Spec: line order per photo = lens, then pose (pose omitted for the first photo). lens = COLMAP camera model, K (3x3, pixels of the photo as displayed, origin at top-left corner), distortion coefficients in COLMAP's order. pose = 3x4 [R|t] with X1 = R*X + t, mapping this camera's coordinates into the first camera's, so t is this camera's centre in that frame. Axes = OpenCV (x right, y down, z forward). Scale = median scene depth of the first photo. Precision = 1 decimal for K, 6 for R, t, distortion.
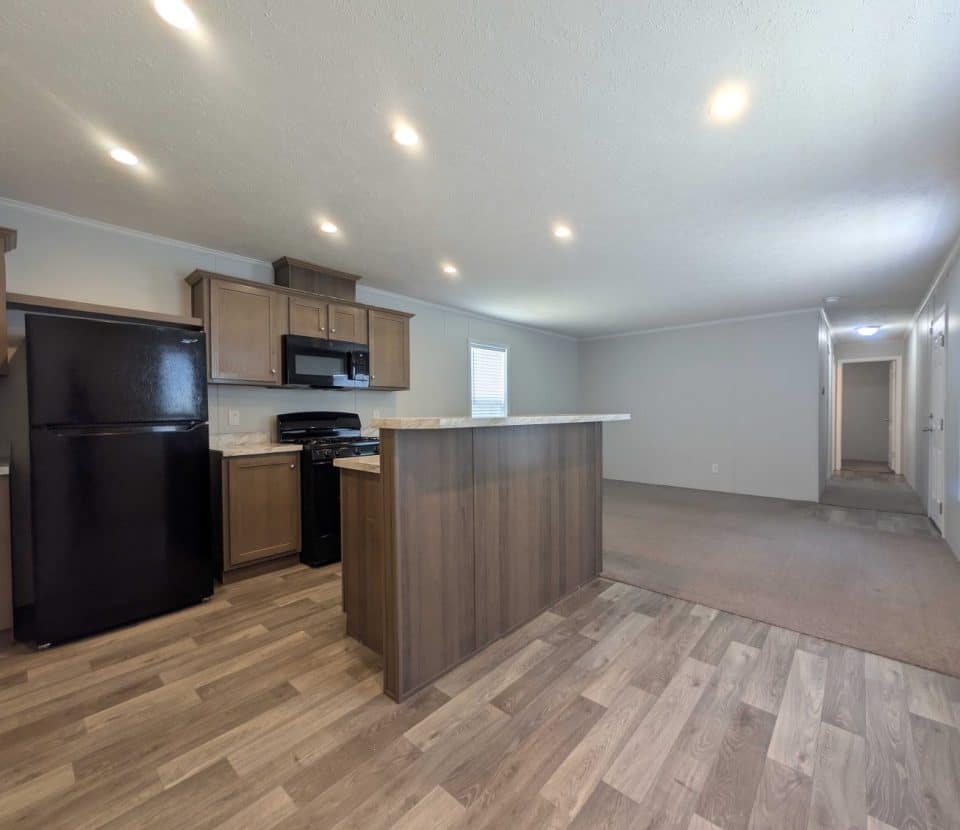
lens RADIAL K [[422.7, 0, 485.9], [0, 422.7, 417.6], [0, 0, 1]] dist [-0.000900, 0.000277]
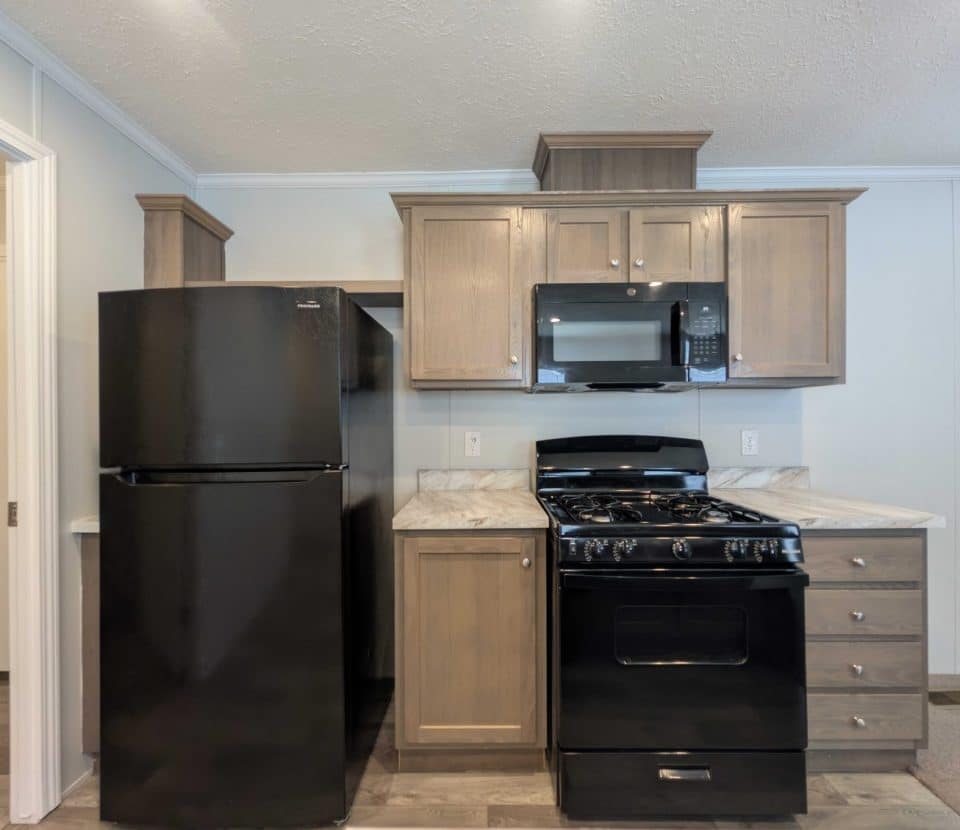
lens RADIAL K [[422.7, 0, 485.5], [0, 422.7, 415.5], [0, 0, 1]] dist [-0.000900, 0.000277]
pose [[0.657807, 0.004741, -0.753172, -0.146024], [-0.009939, 0.999948, -0.002387, -0.042958], [0.753121, 0.009056, 0.657820, 0.682421]]
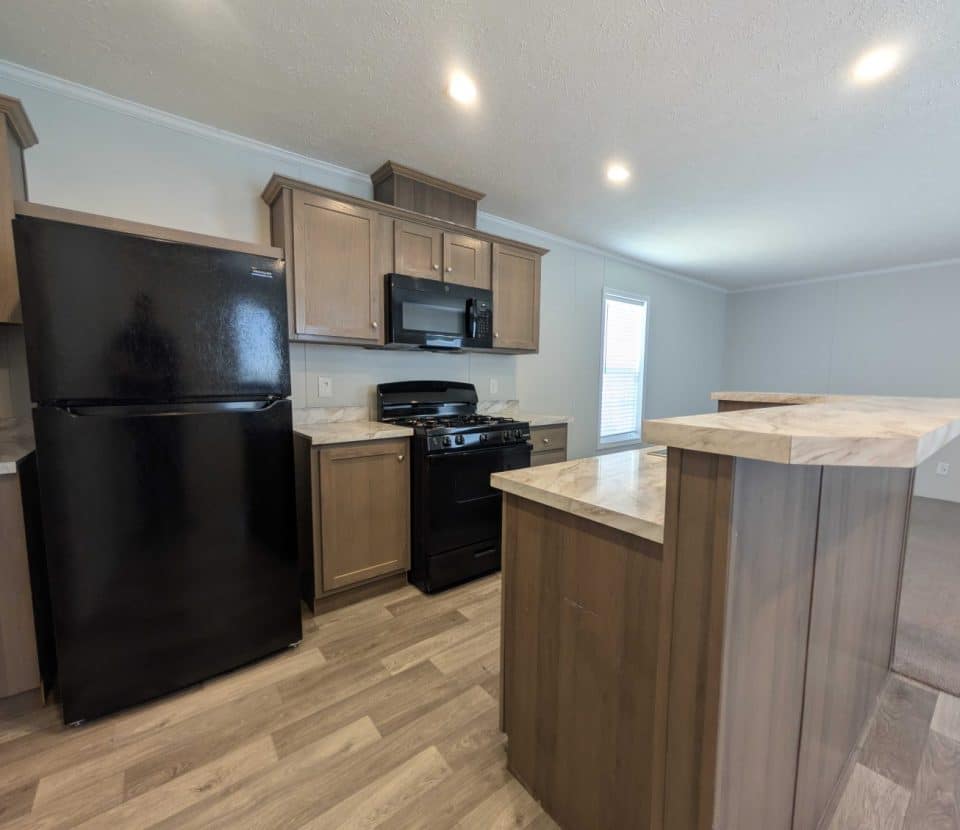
lens RADIAL K [[422.7, 0, 485.5], [0, 422.7, 418.1], [0, 0, 1]] dist [-0.000900, 0.000277]
pose [[0.984894, 0.035957, -0.169382, -0.199806], [-0.021672, 0.996108, 0.085441, -0.017448], [0.171795, -0.080479, 0.981840, 0.329046]]
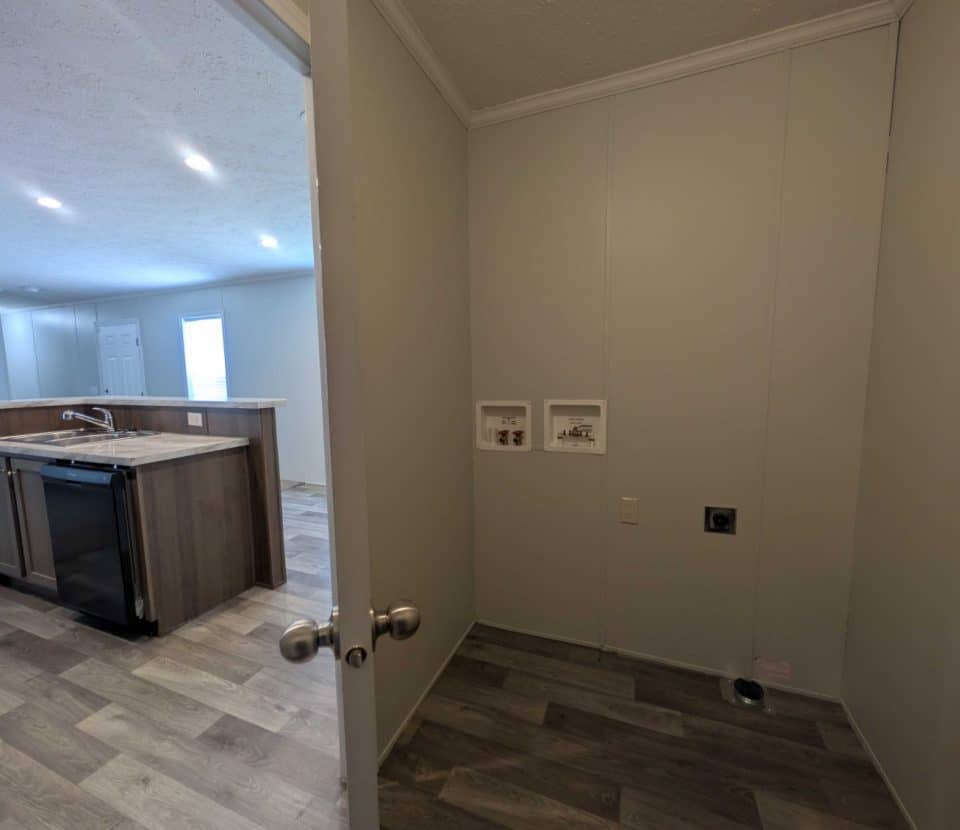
lens RADIAL K [[422.7, 0, 479.6], [0, 422.7, 420.3], [0, 0, 1]] dist [-0.000900, 0.000277]
pose [[-0.335933, -0.103190, 0.936216, -1.012842], [0.025232, 0.992638, 0.118462, -0.046789], [-0.941548, 0.063418, -0.330856, 0.441769]]
